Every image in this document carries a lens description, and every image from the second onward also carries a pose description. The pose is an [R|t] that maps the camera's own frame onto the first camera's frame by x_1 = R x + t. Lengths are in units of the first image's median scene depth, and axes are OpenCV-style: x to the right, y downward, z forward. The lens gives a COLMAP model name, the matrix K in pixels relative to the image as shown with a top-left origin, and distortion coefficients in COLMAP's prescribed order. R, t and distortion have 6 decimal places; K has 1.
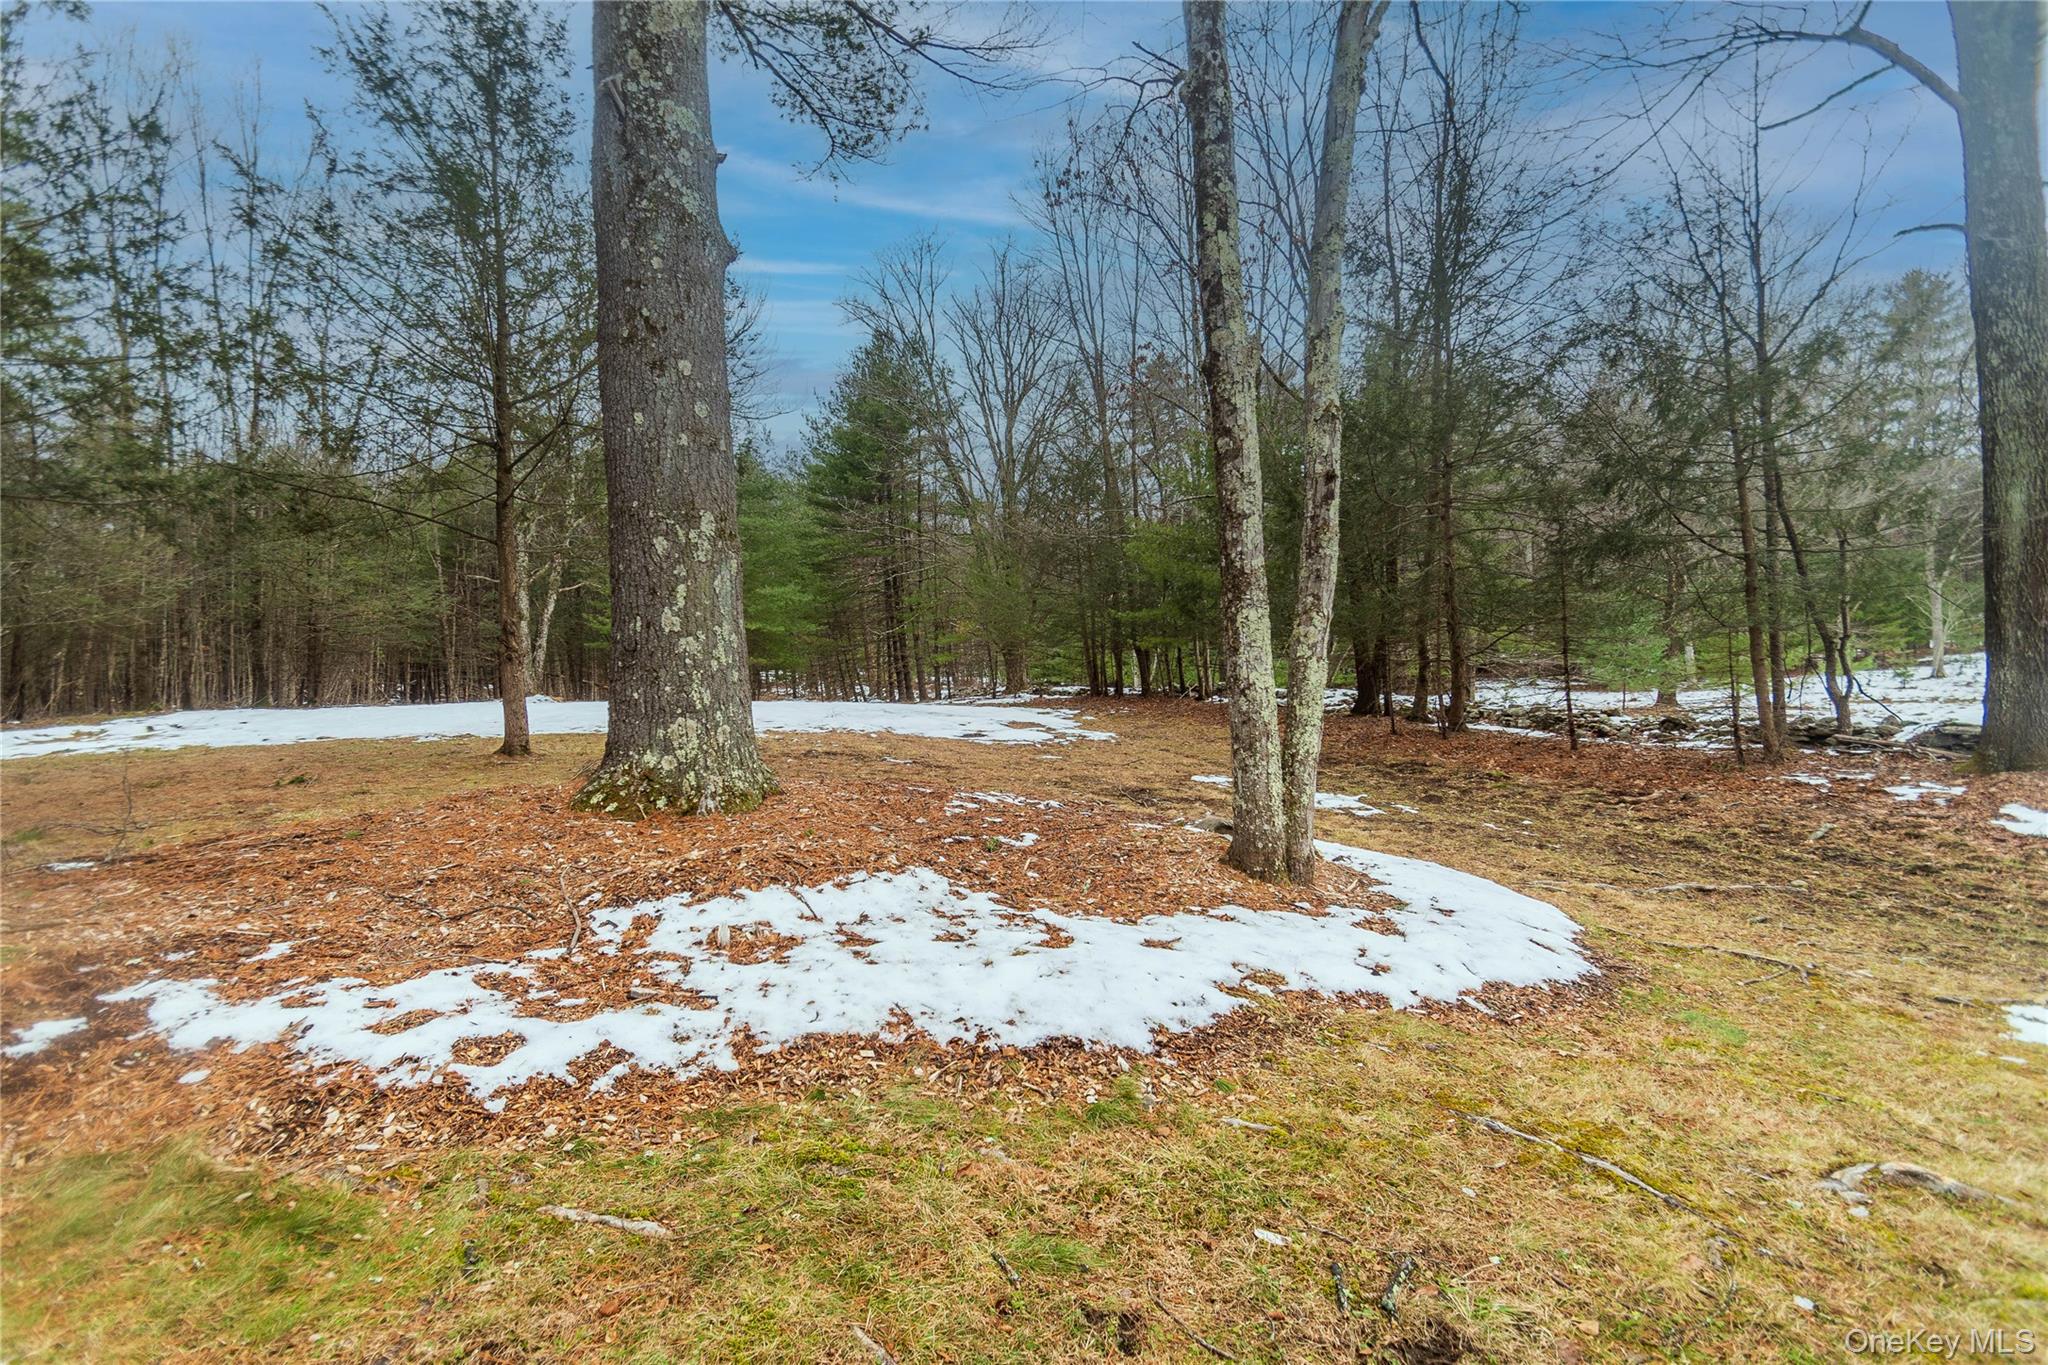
lens RADIAL K [[854.1, 0, 1021.7], [0, 854.1, 674.7], [0, 0, 1]] dist [0.011014, -0.003222]
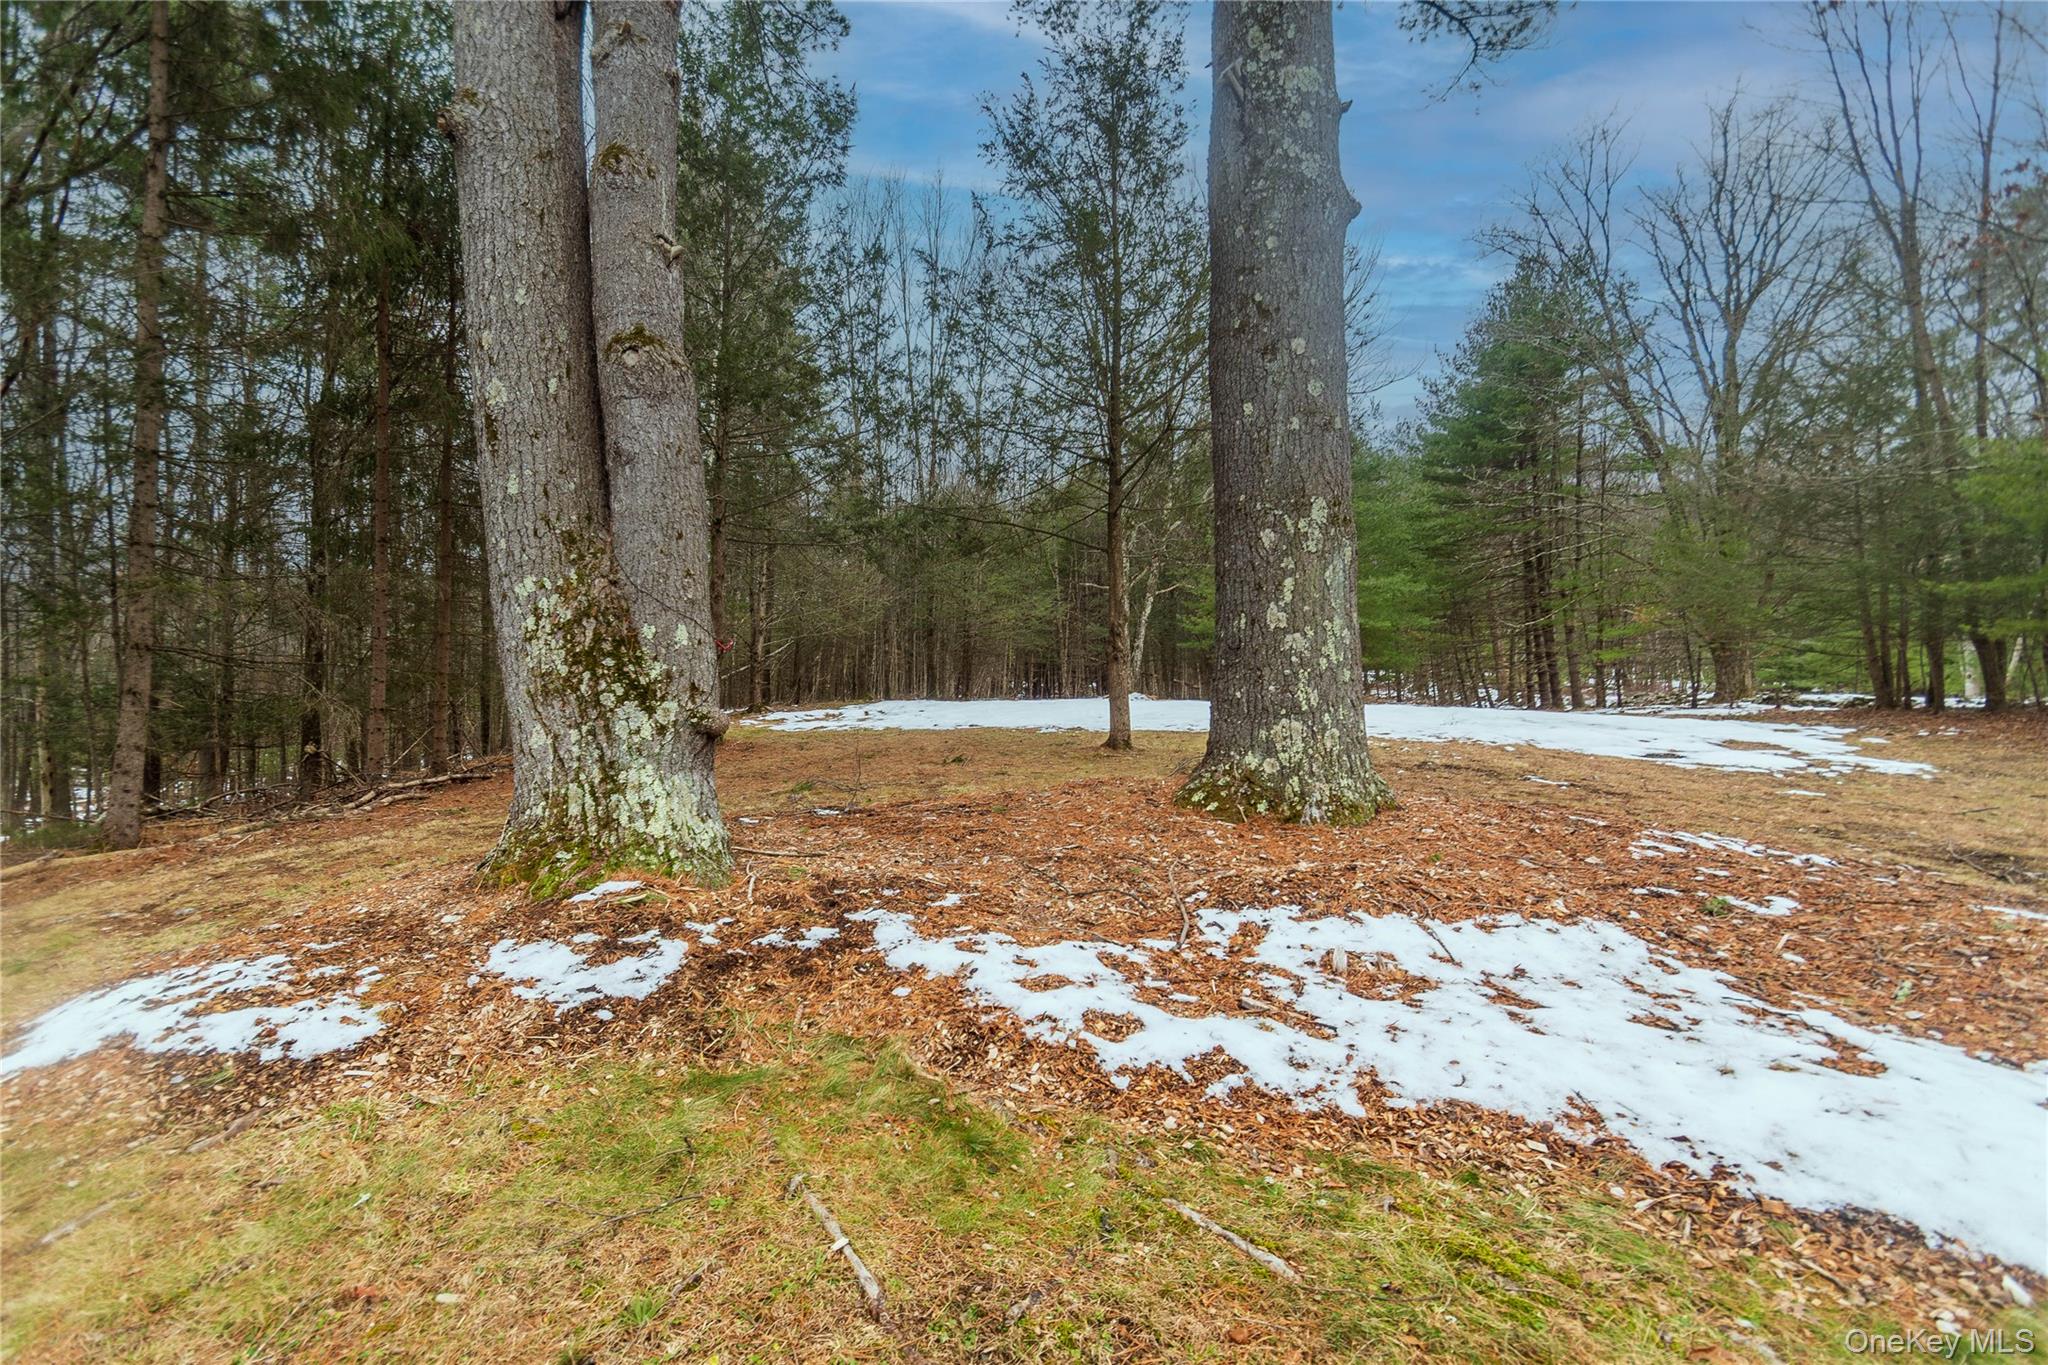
lens RADIAL K [[854.1, 0, 1021.7], [0, 854.1, 674.7], [0, 0, 1]] dist [0.011014, -0.003222]
pose [[0.834303, 0.006557, -0.551267, -0.118184], [-0.010323, 0.999940, -0.003729, 0.007748], [0.551209, 0.008802, 0.834321, 0.048533]]
